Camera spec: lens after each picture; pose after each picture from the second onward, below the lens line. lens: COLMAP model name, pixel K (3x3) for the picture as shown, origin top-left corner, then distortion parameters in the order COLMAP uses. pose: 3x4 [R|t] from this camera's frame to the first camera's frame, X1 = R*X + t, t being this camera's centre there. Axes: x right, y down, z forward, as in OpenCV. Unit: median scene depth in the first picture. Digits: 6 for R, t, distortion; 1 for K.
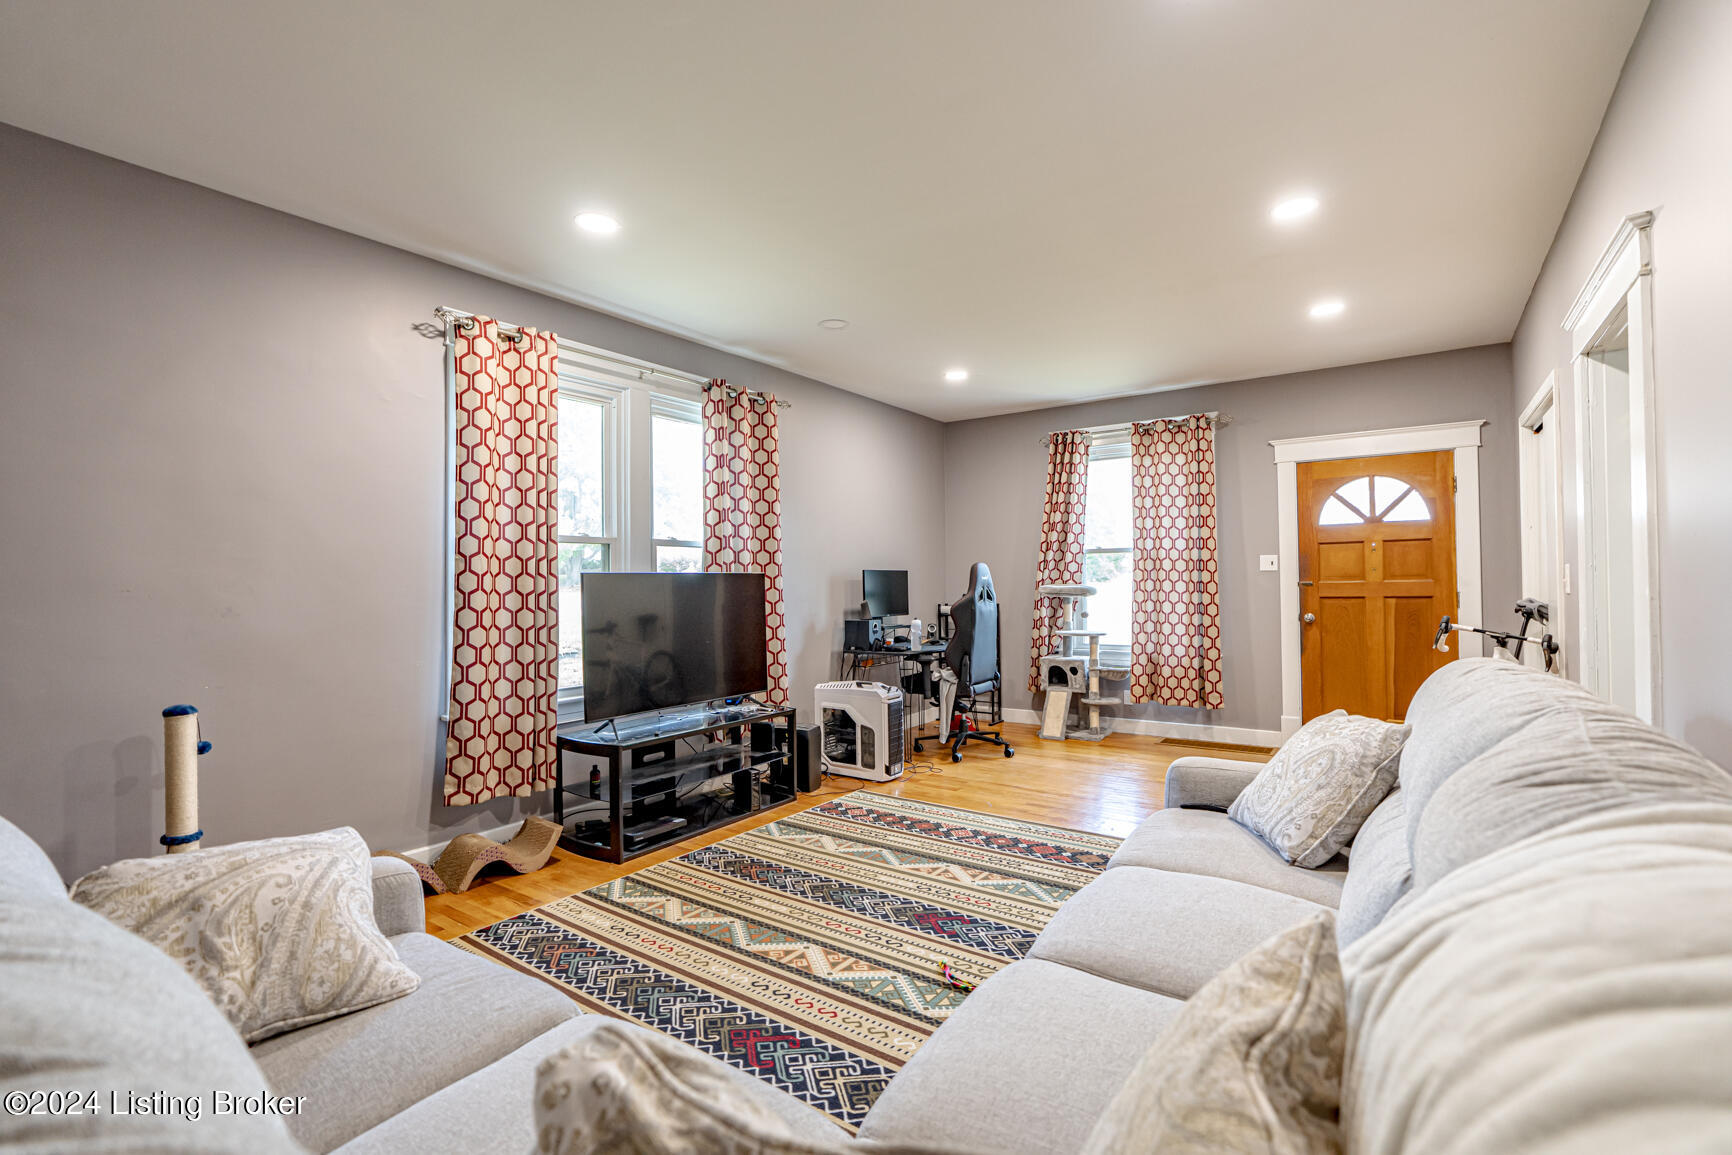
lens RADIAL K [[790.4, 0, 836.7], [0, 790.4, 577.2], [0, 0, 1]] dist [-0.011215, 0.000351]
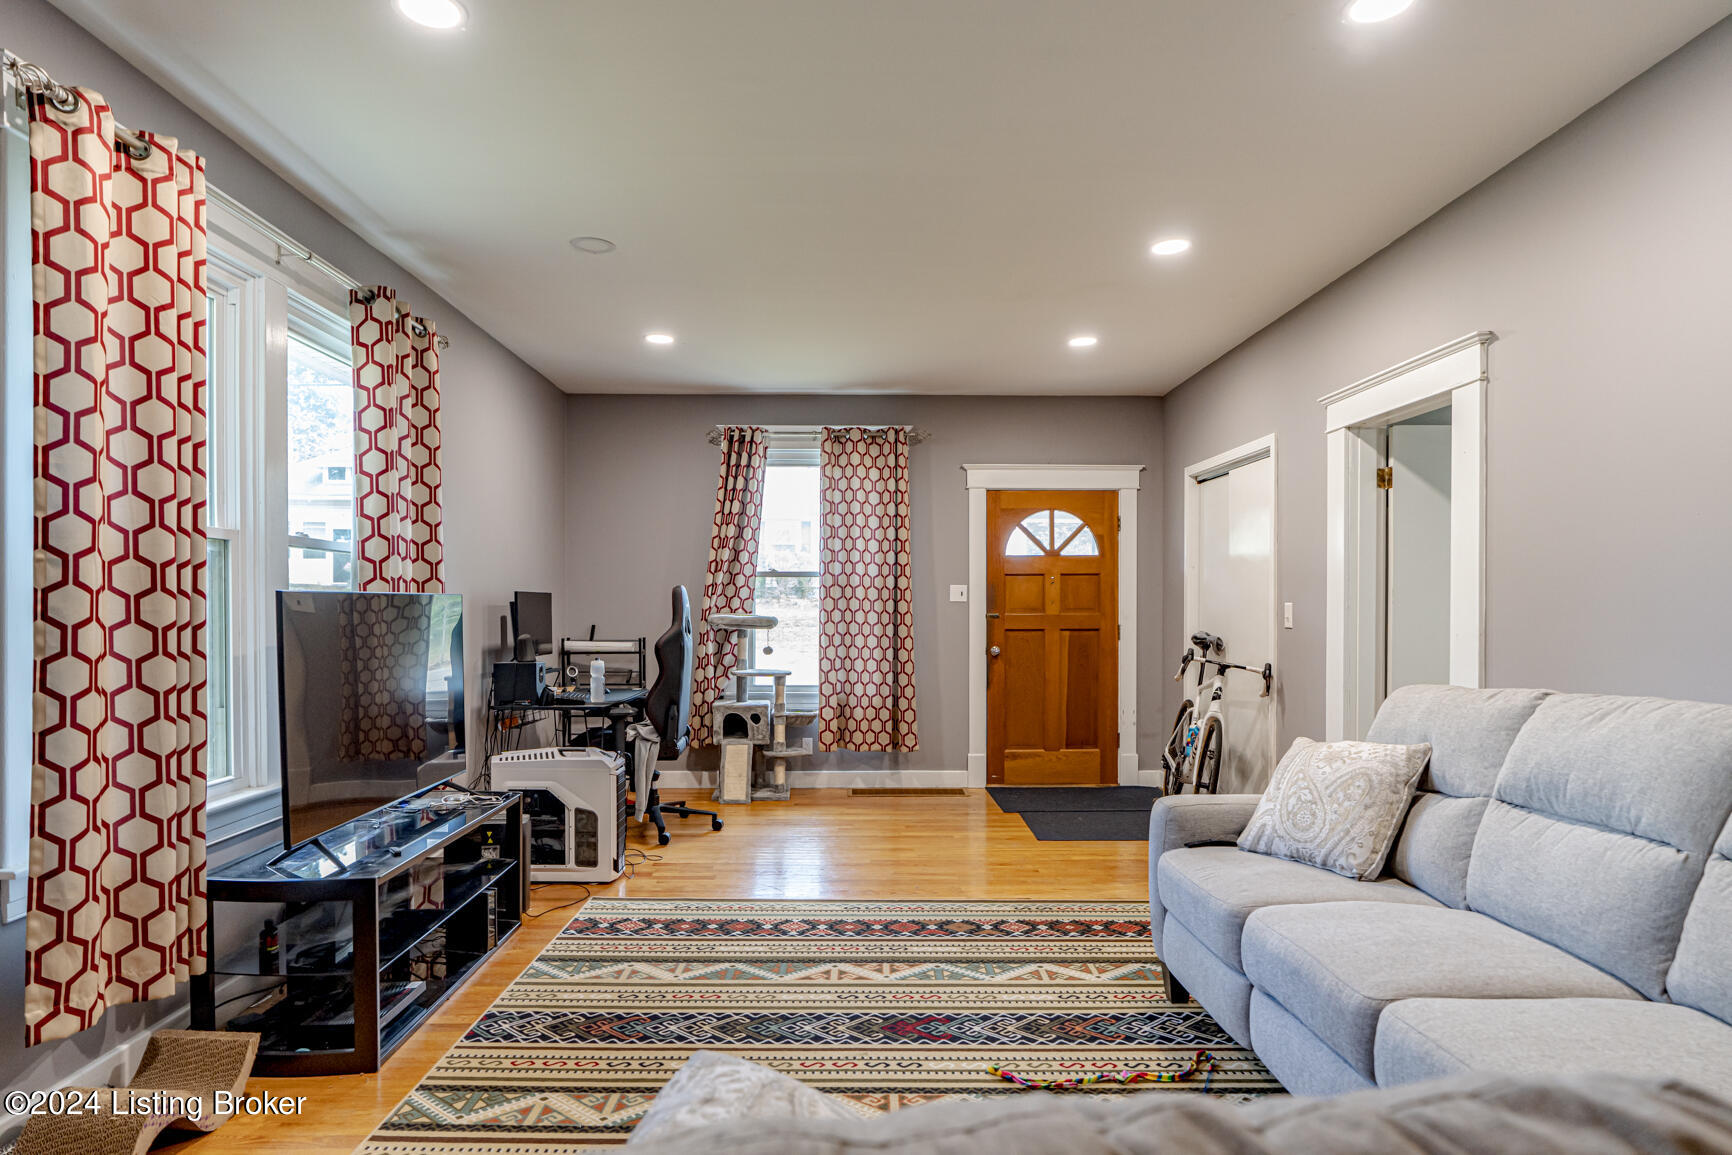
lens RADIAL K [[1003.2, 0, 869.5], [0, 1003.2, 619.5], [0, 0, 1]] dist [-0.003222, 0.000996]
pose [[0.806004, 0.005118, 0.591887, -0.280620], [-0.015844, 0.999791, 0.012930, -0.000628], [-0.591697, -0.019800, 0.805917, 0.104323]]
